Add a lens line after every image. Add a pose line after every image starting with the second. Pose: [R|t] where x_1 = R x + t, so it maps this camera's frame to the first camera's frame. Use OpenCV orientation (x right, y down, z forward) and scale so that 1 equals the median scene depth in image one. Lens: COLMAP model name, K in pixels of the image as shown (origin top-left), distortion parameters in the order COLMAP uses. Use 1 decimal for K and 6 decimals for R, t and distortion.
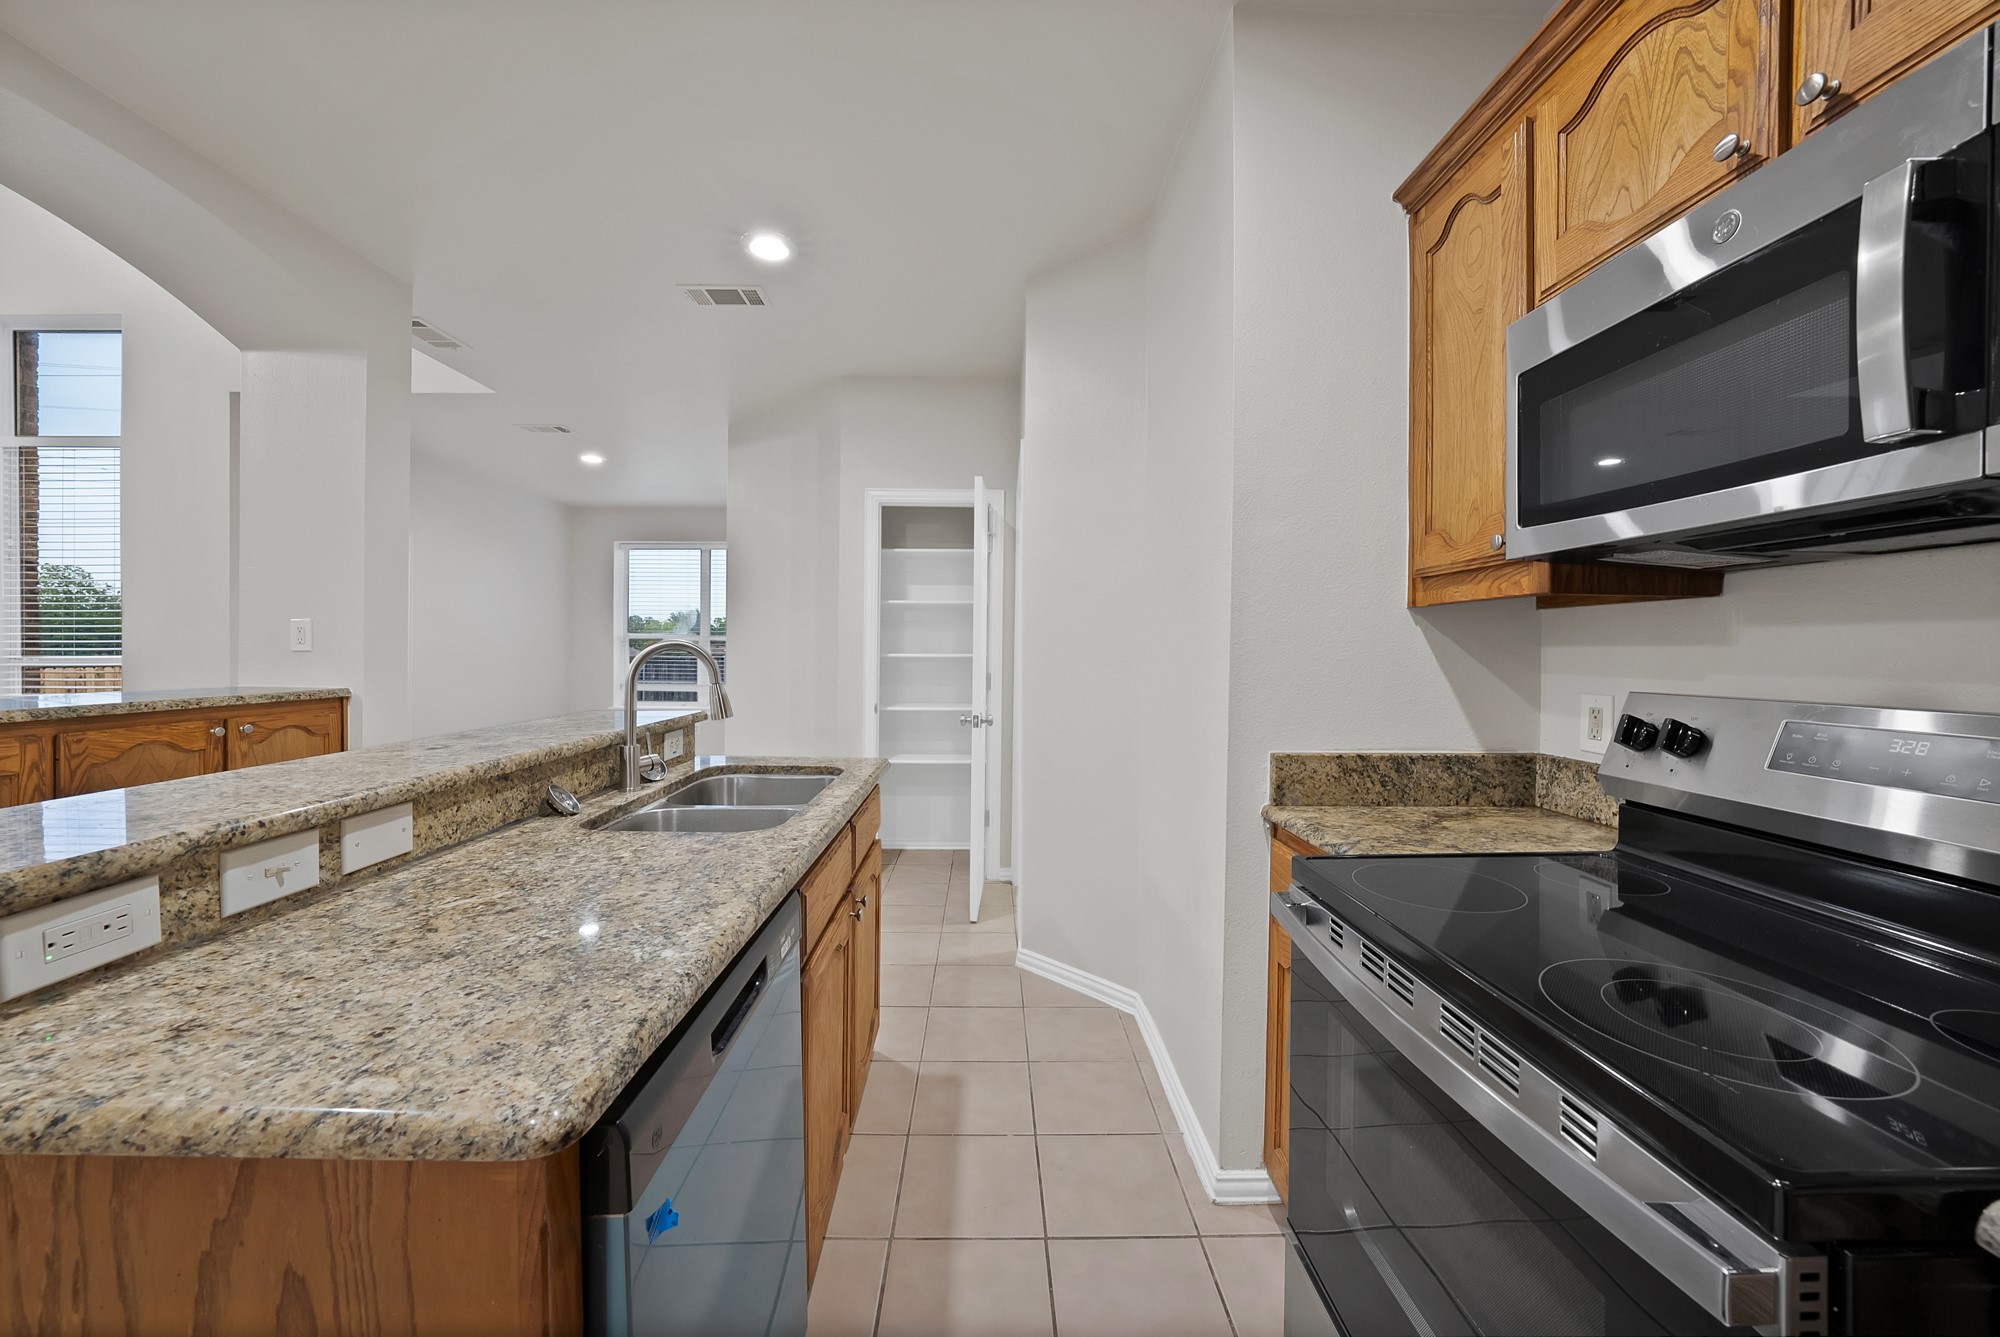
lens RADIAL K [[716.6, 0, 990.3], [0, 716.6, 651.8], [0, 0, 1]] dist [-0.031252, 0.006441]
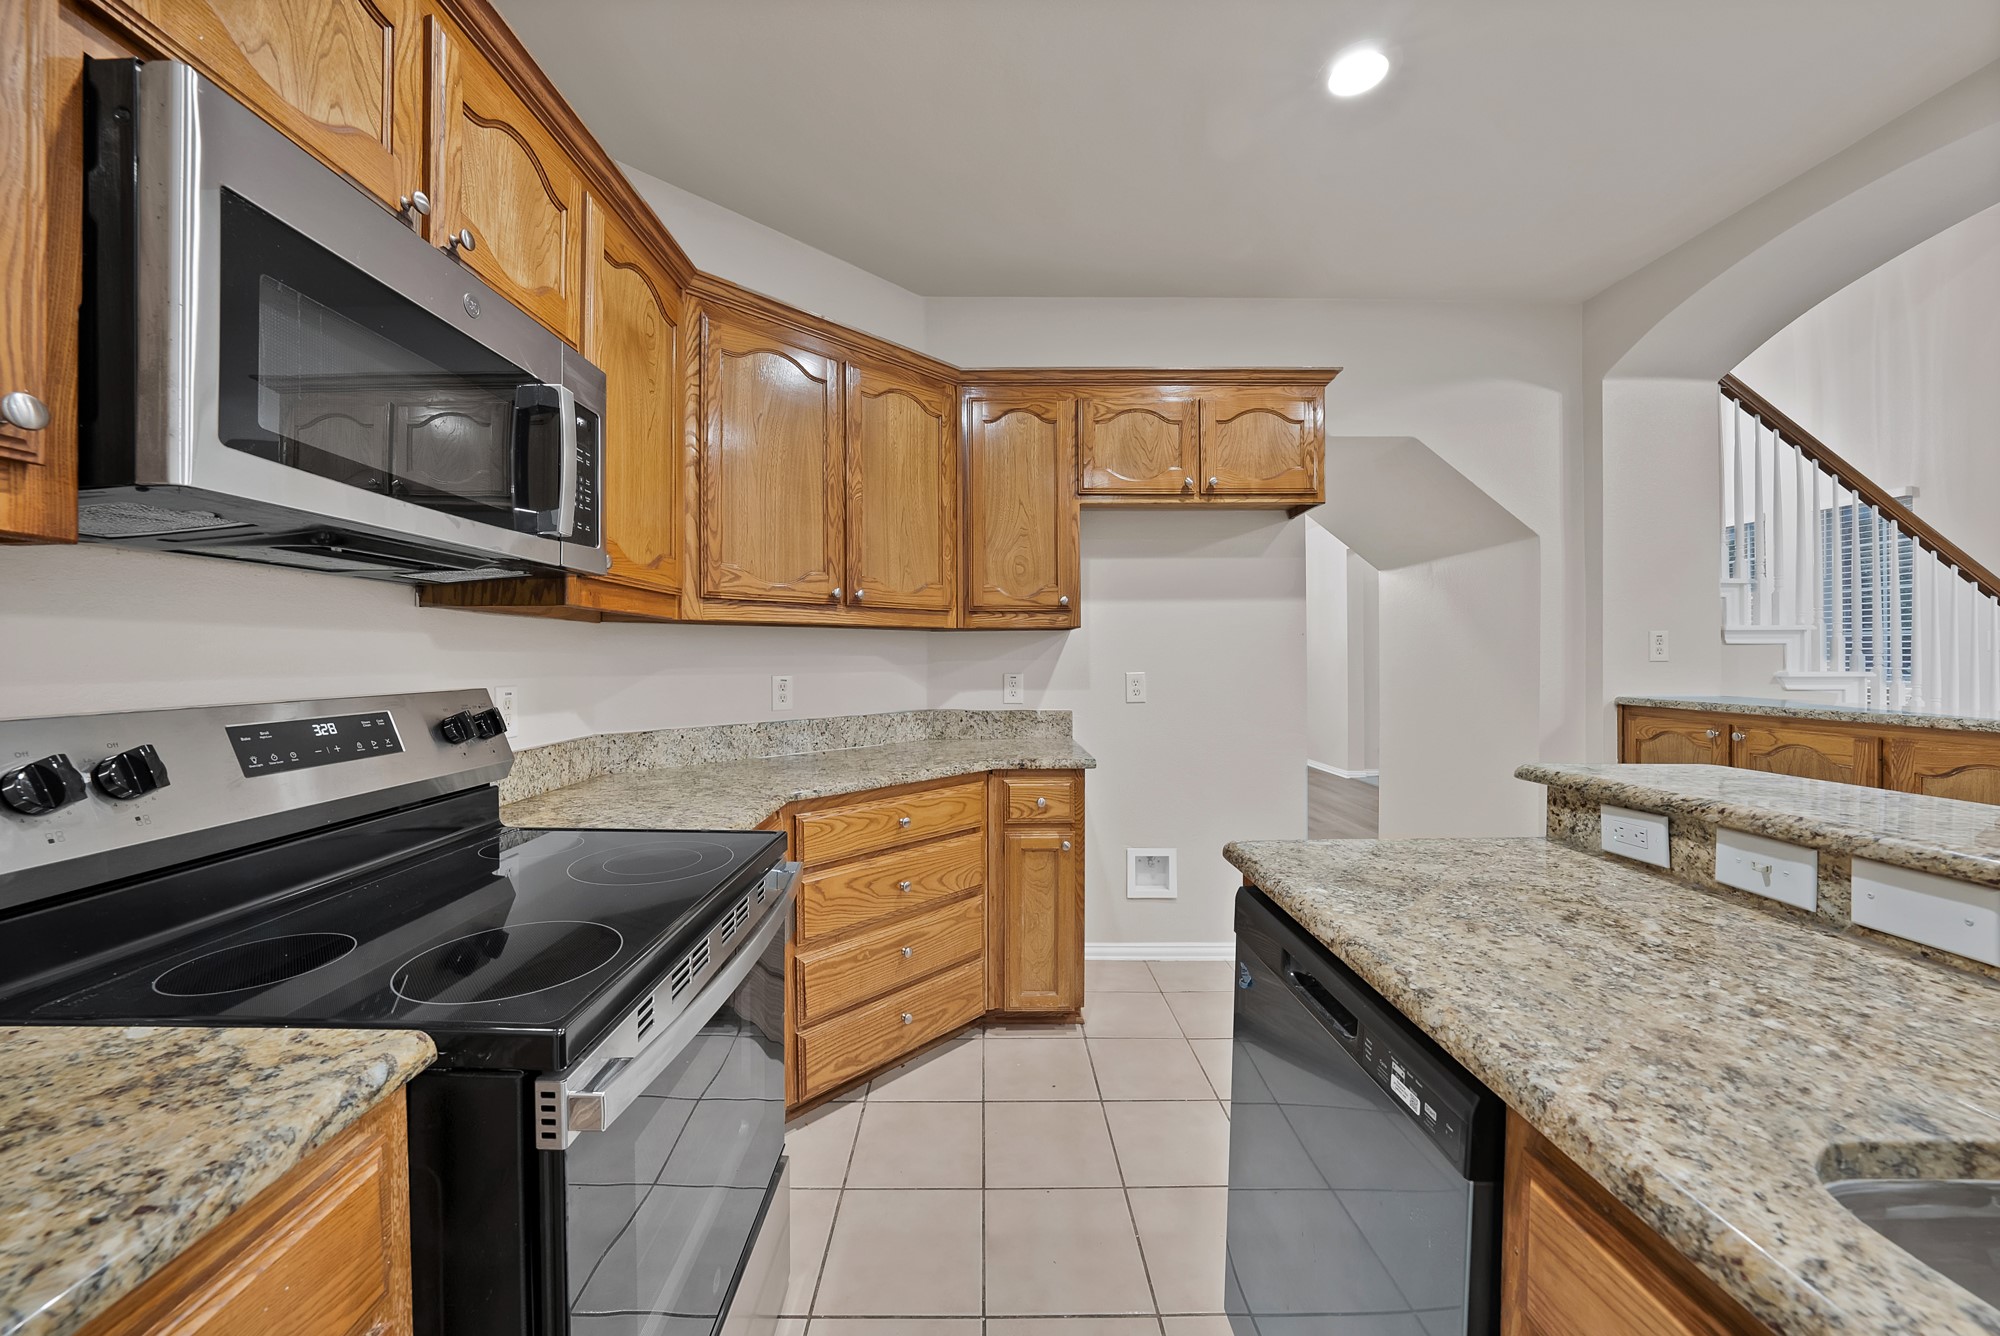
lens RADIAL K [[720.7, 0, 993.0], [0, 720.7, 658.6], [0, 0, 1]] dist [-0.029327, 0.007148]
pose [[-0.999990, -0.004003, -0.001922, 0.089568], [-0.004013, 0.999979, 0.005154, -0.000033], [0.001901, 0.005162, -0.999985, 1.406061]]
